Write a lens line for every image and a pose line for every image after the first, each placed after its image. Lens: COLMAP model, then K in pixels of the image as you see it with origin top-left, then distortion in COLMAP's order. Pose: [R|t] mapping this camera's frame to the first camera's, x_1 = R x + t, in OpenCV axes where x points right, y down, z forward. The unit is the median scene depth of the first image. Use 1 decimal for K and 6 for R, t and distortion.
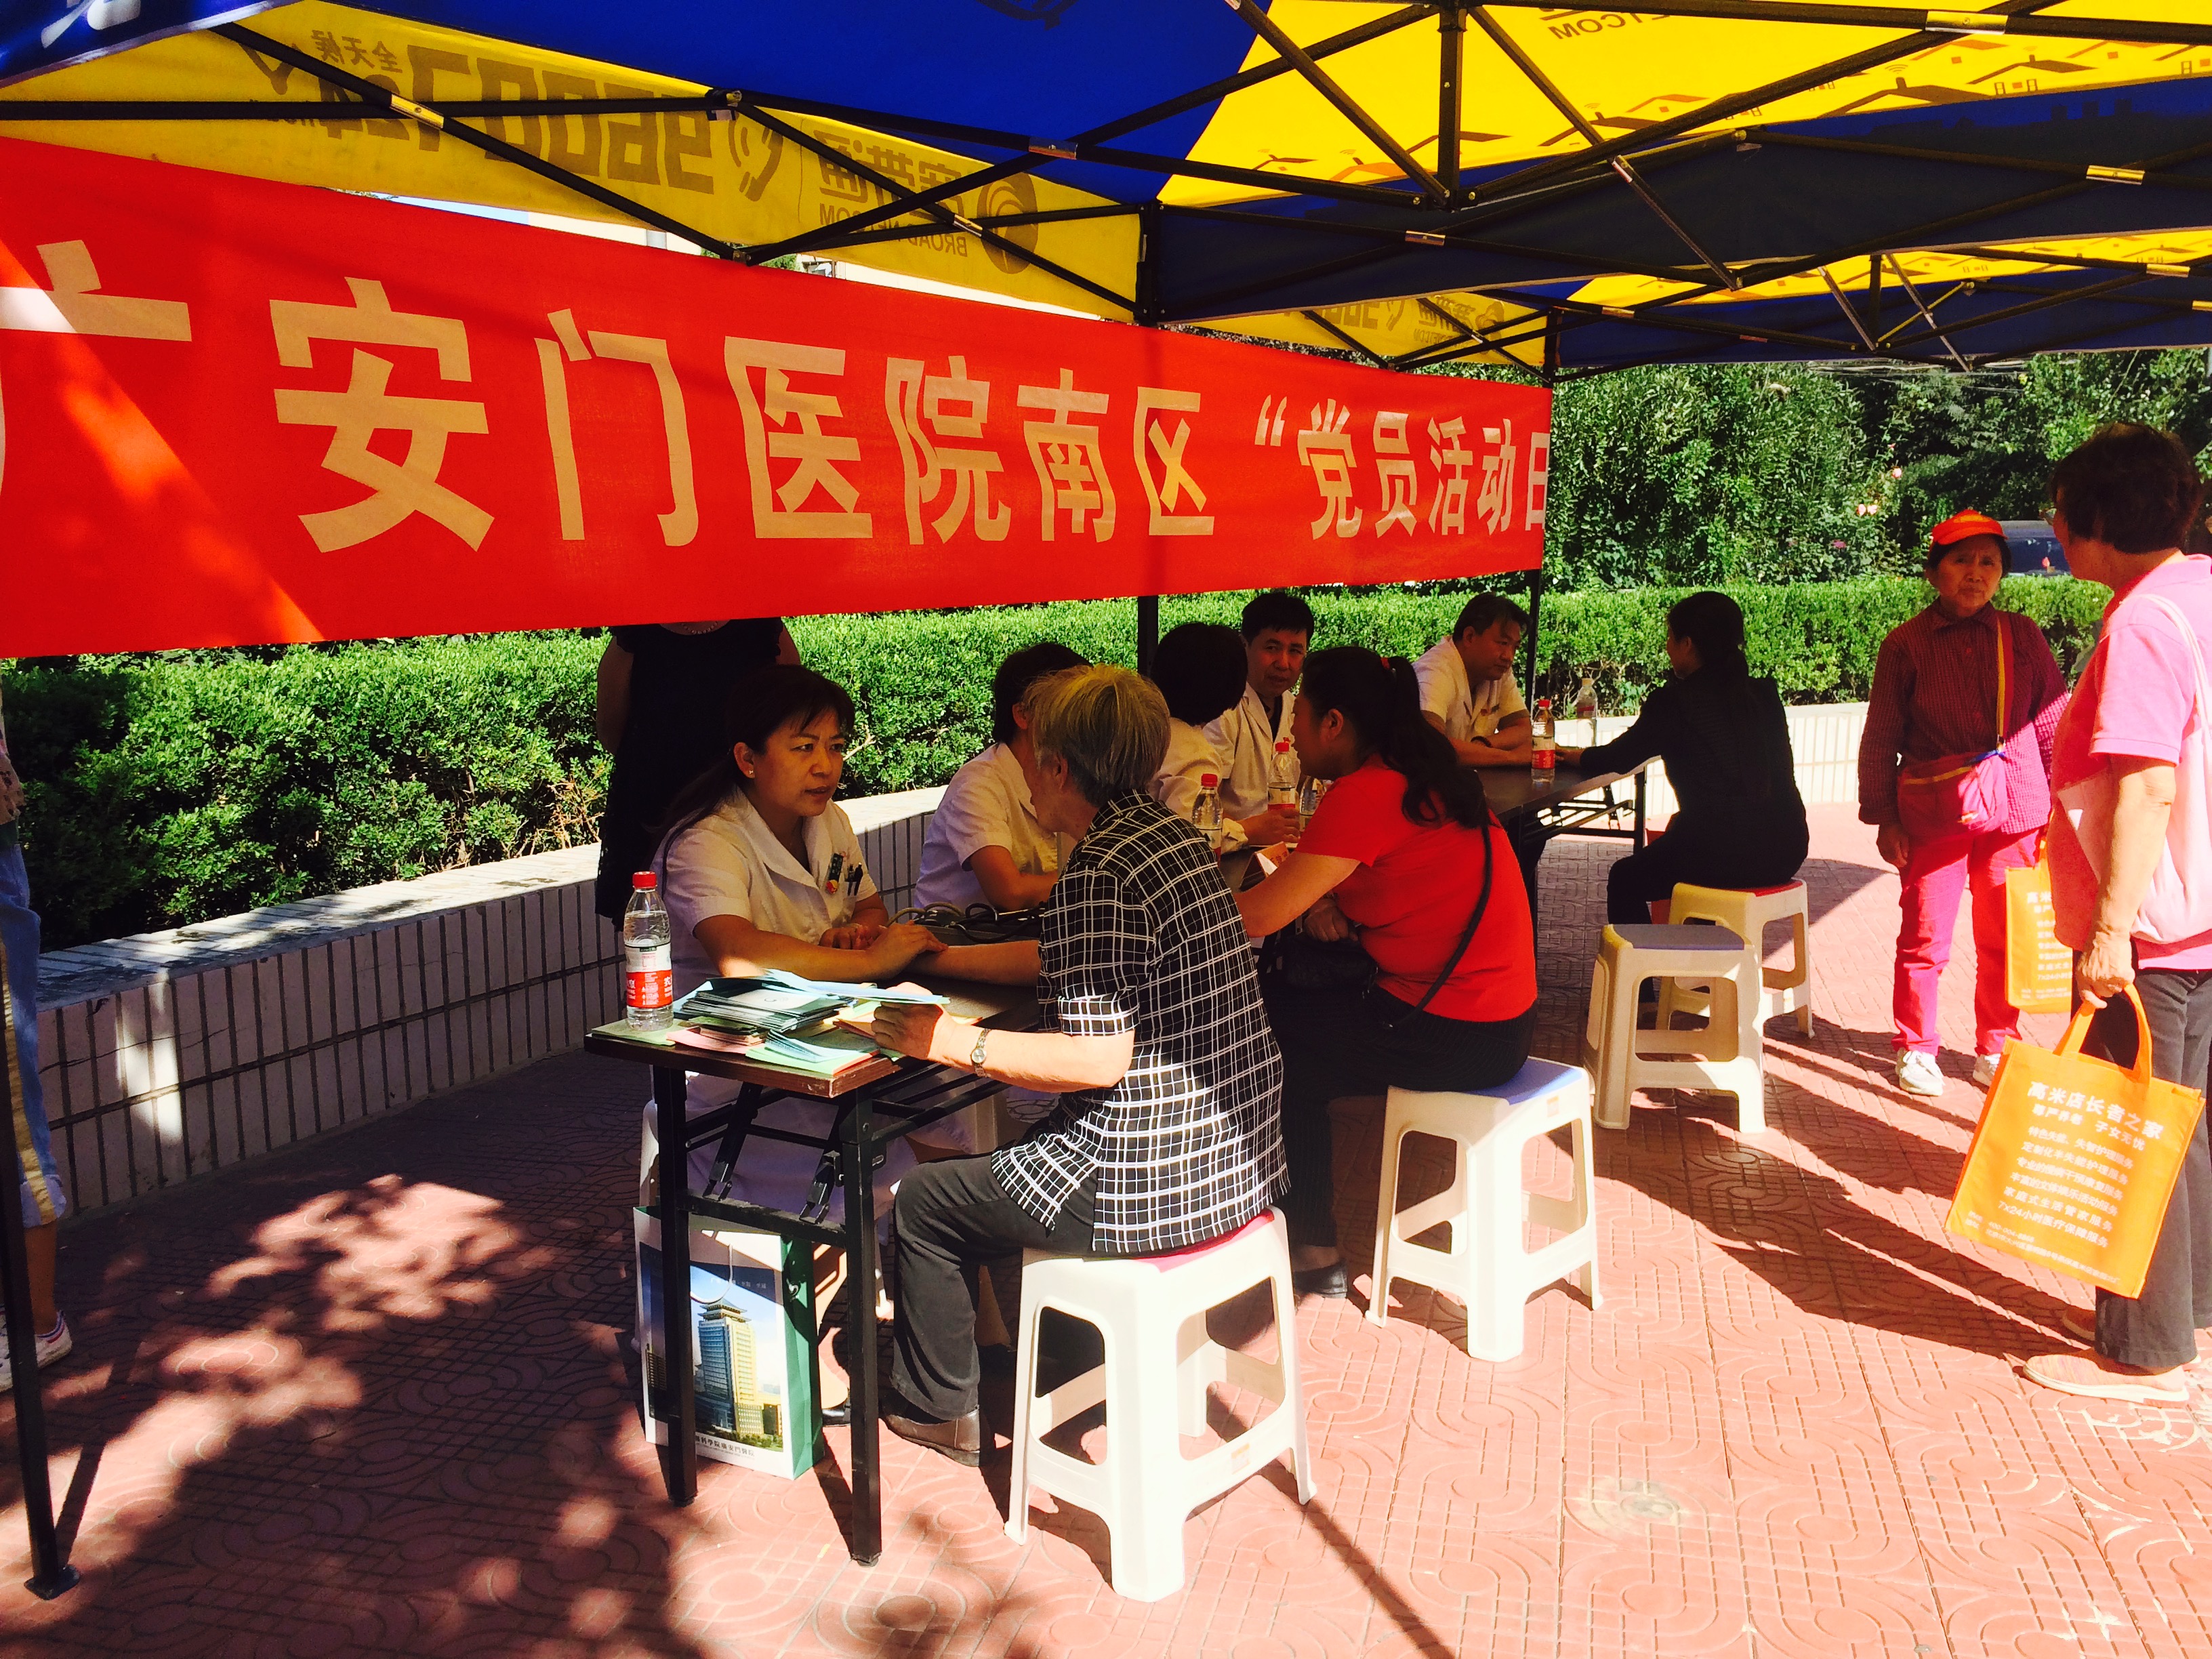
lens RADIAL K [[1882.1, 0, 1106.0], [0, 1882.1, 829.5], [0, 0, 1]] dist [0.001817, 0.004779]
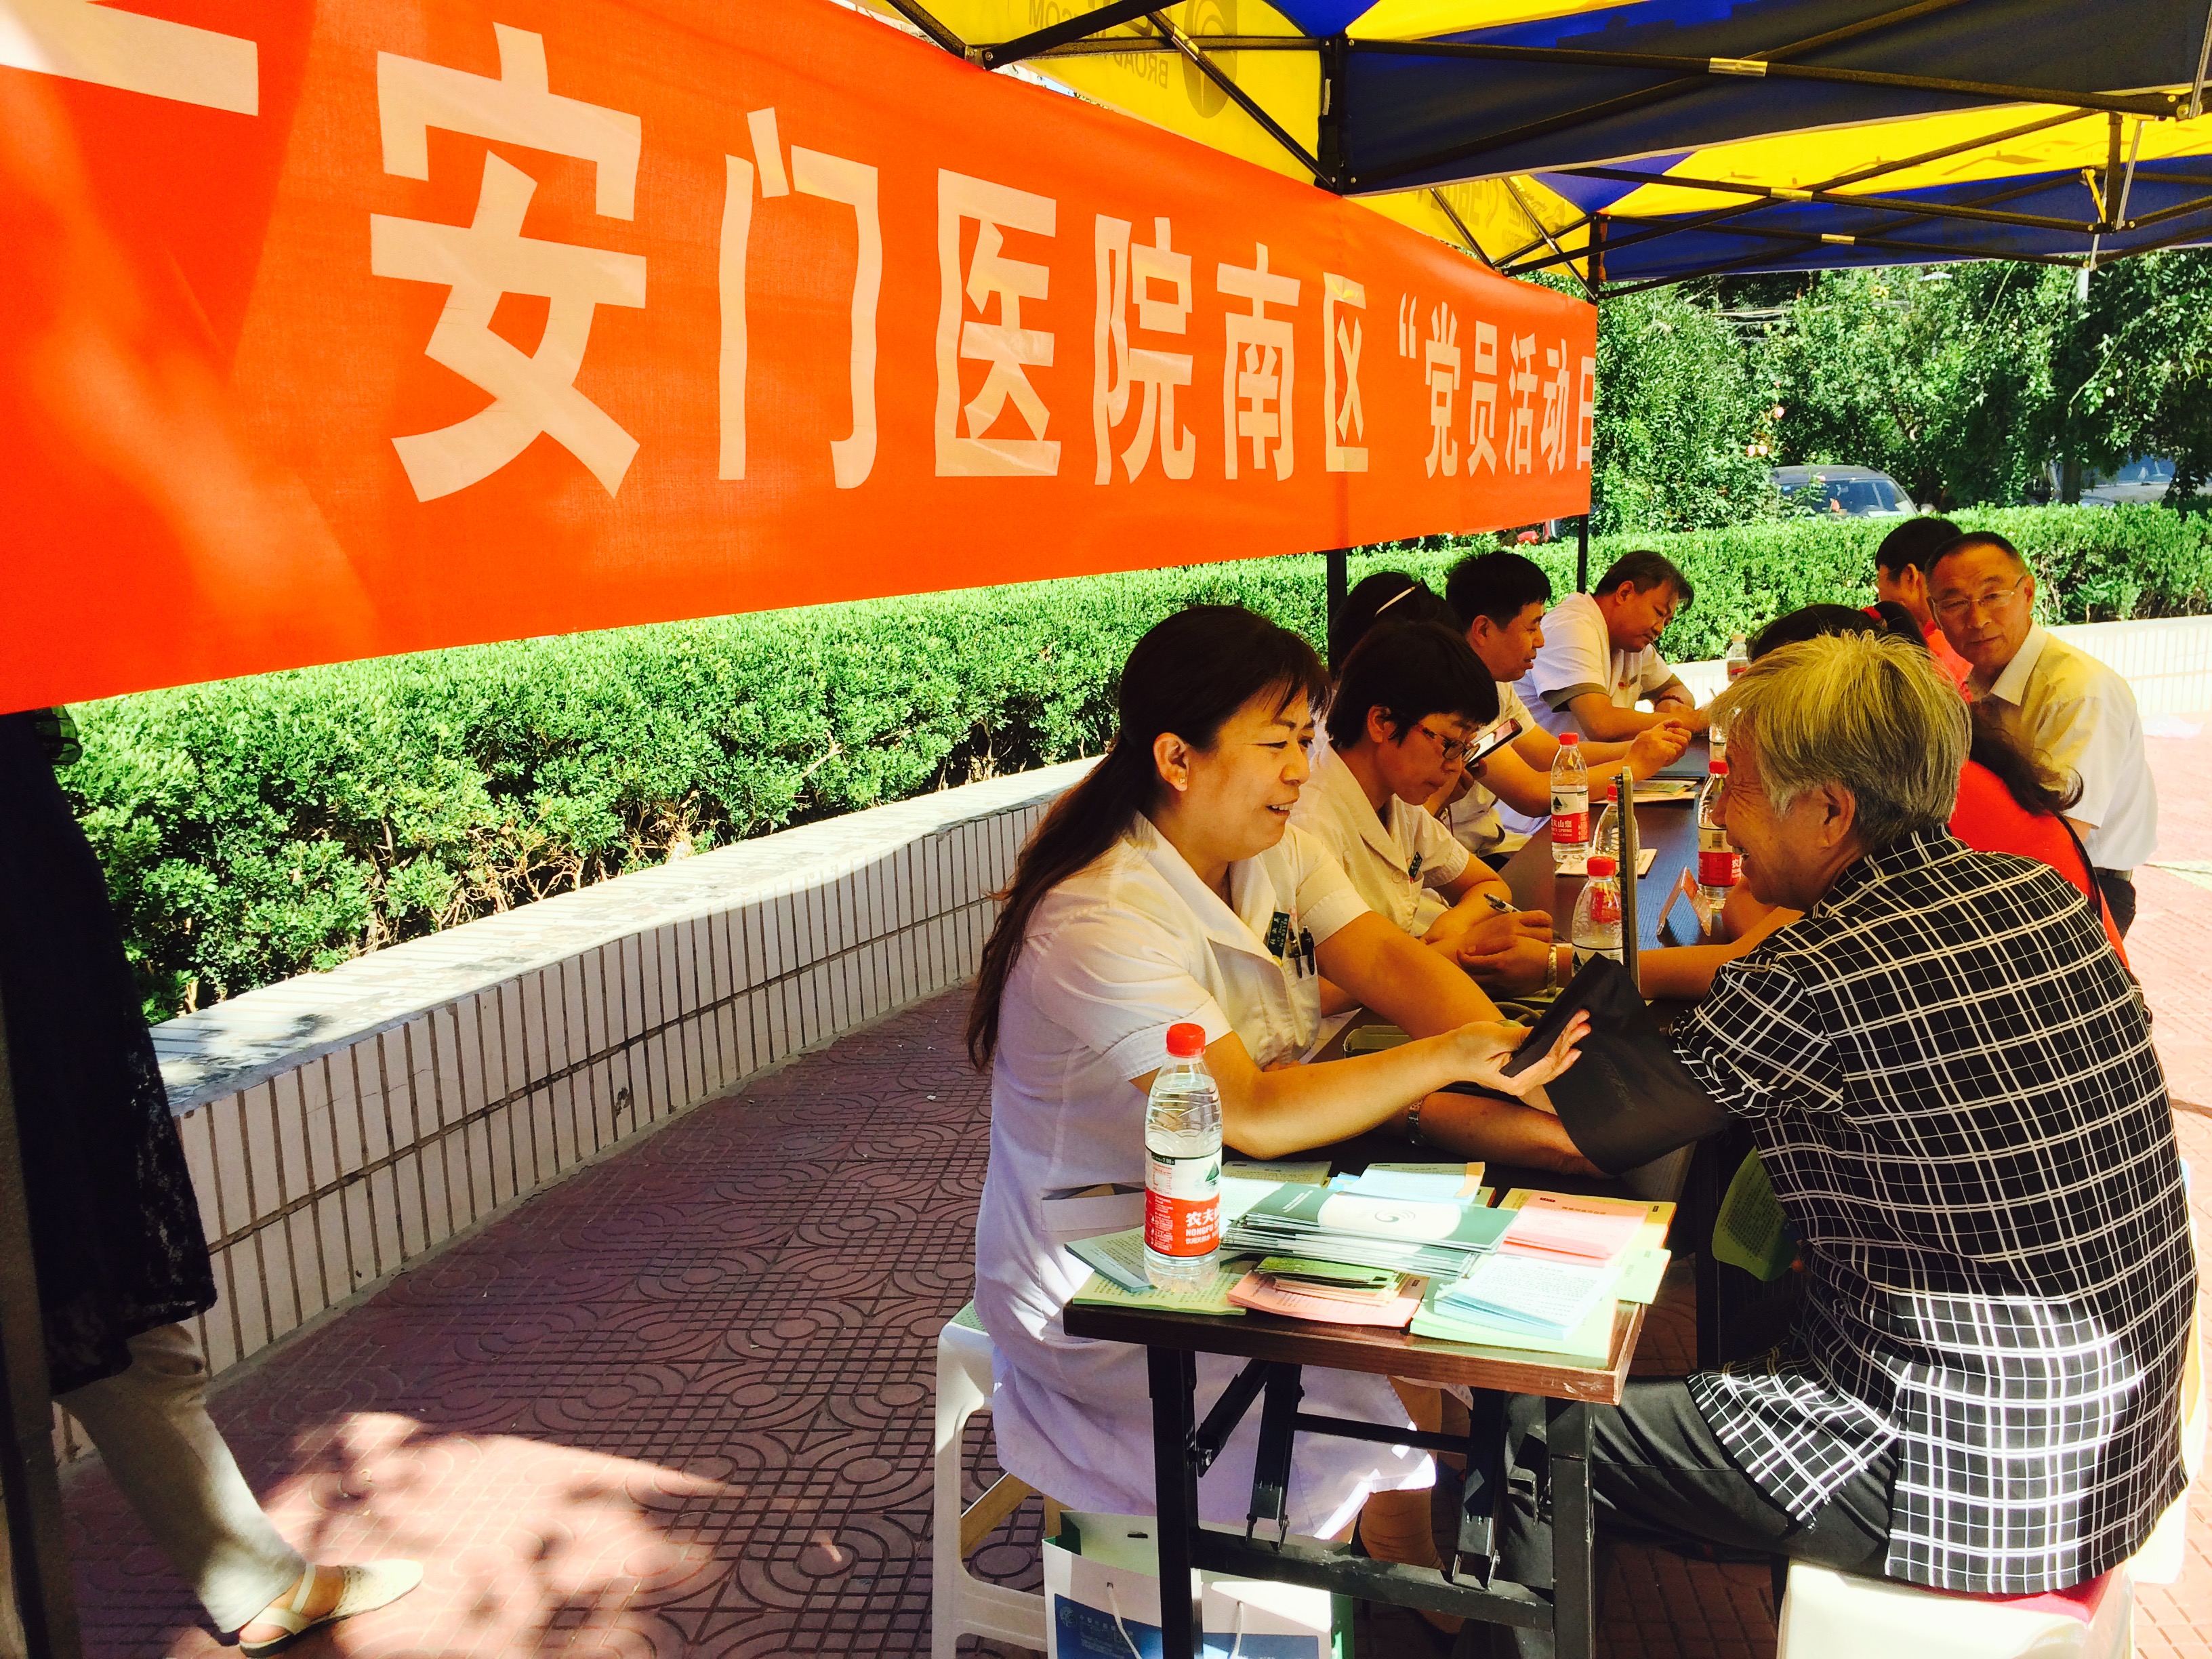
lens RADIAL K [[1892.2, 0, 1106.0], [0, 1892.2, 829.5], [0, 0, 1]] dist [-0.014956, -0.005916]
pose [[0.987440, -0.061995, 0.145323, -0.178645], [0.060854, 0.998071, 0.012285, -0.021285], [-0.145804, -0.003287, 0.989308, 0.222425]]
